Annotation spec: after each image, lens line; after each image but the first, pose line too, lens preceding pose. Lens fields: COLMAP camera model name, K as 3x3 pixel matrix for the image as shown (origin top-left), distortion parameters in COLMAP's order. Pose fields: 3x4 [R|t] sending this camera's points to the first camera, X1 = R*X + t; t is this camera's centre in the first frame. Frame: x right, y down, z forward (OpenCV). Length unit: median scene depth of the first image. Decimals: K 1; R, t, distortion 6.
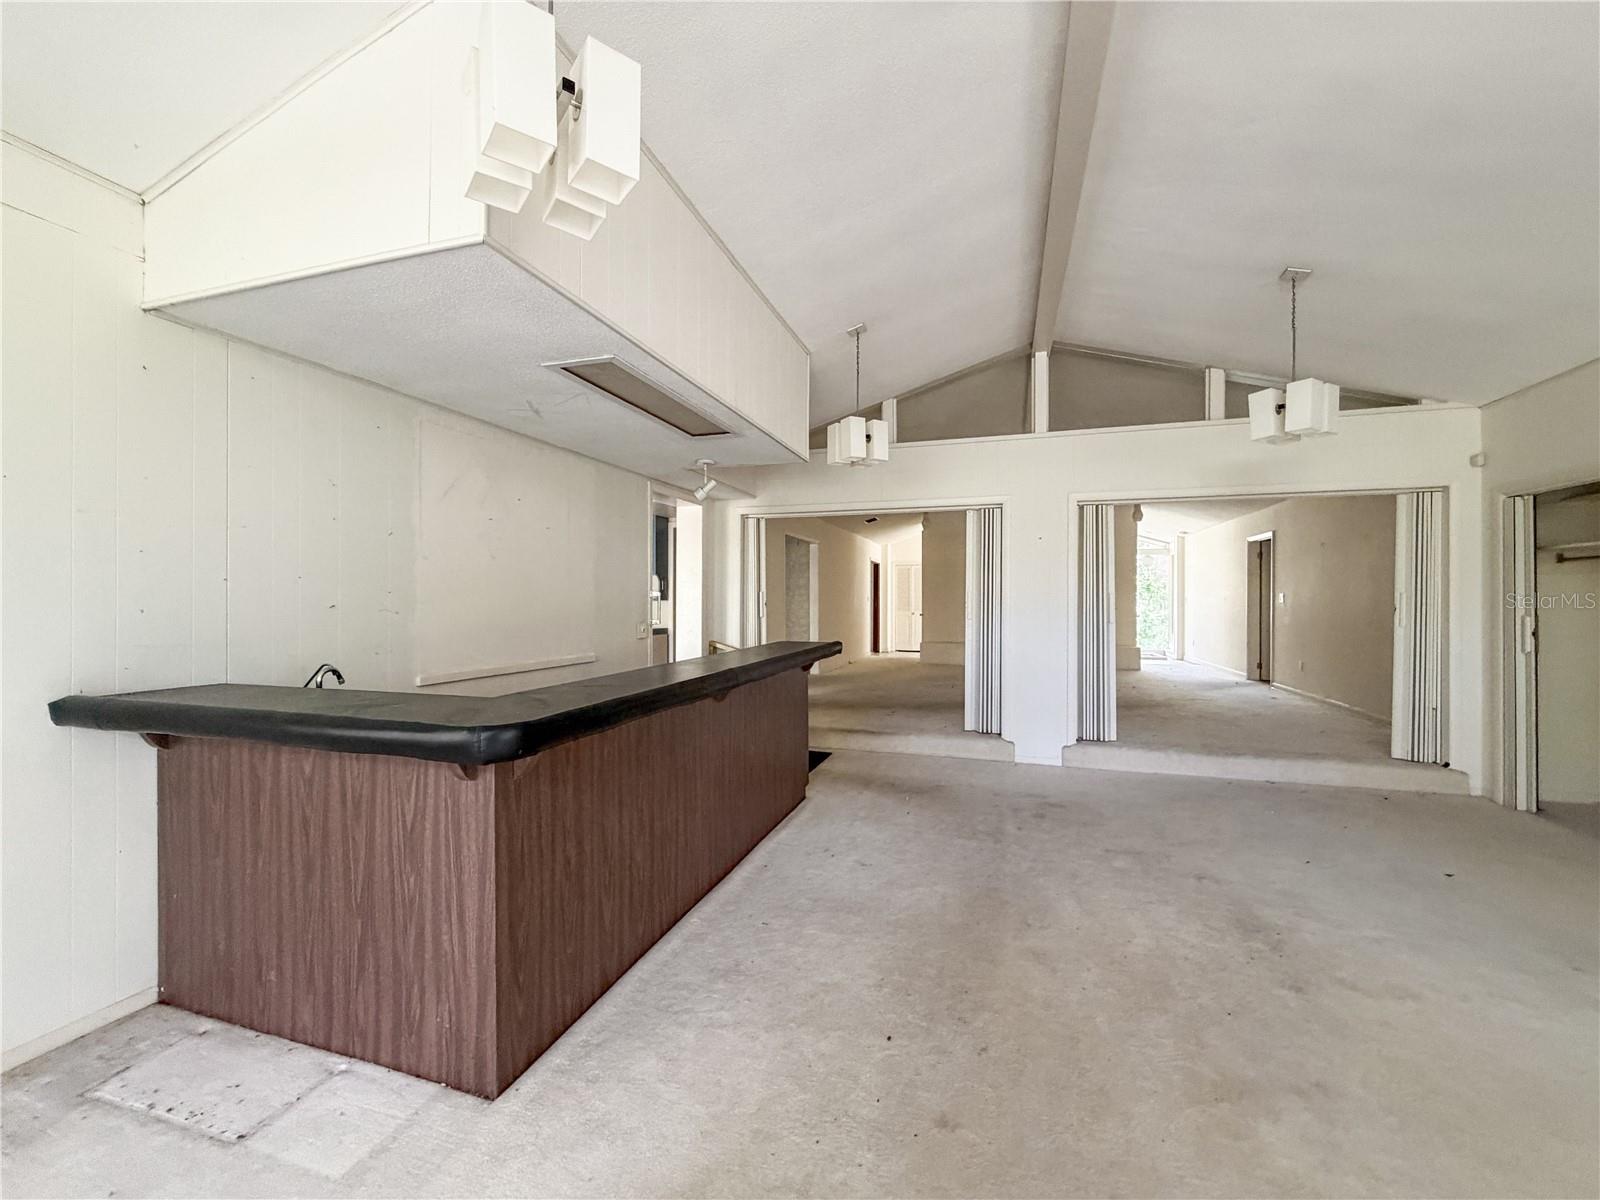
lens RADIAL K [[640.3, 0, 800.9], [0, 640.3, 601.2], [0, 0, 1]] dist [-0.000171, 0.000324]
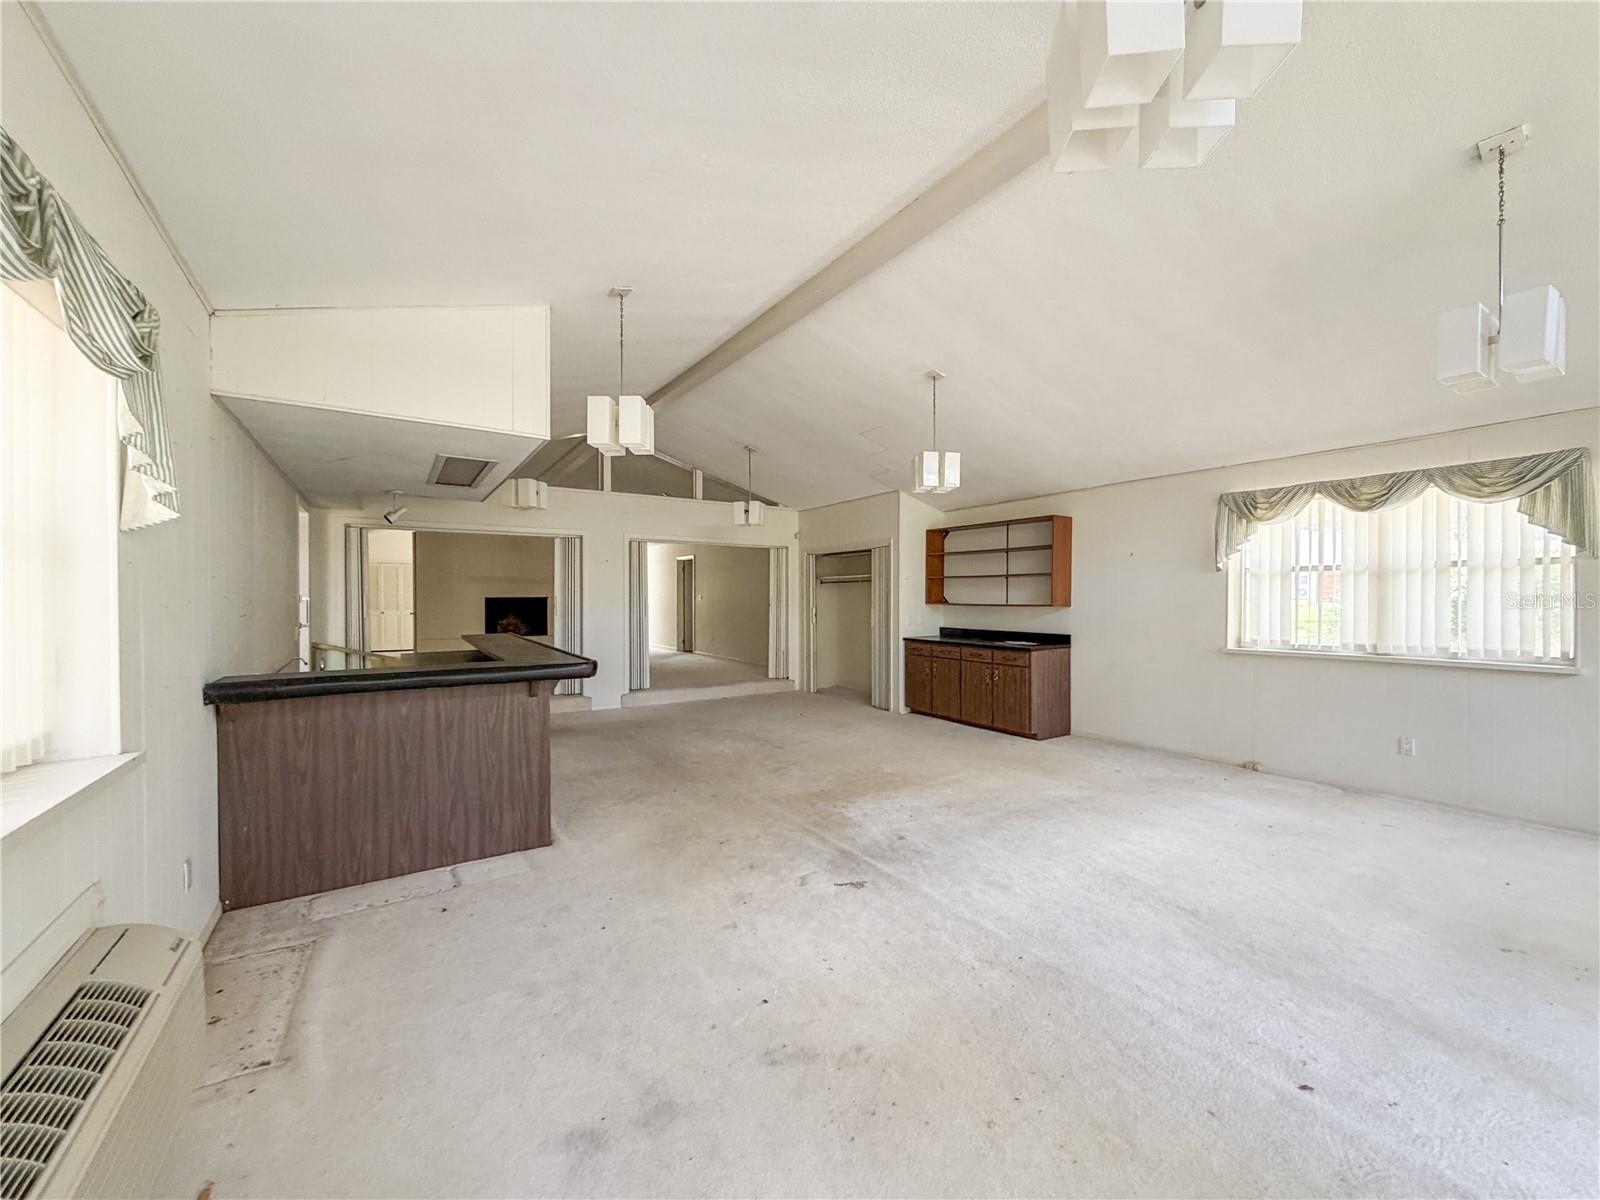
lens RADIAL K [[640.3, 0, 799.9], [0, 640.3, 599.6], [0, 0, 1]] dist [-0.000171, 0.000324]
pose [[0.632060, -0.006087, 0.774896, -0.659037], [0.003496, 0.999981, 0.005003, -0.015716], [-0.774912, -0.000453, 0.632069, -0.402336]]
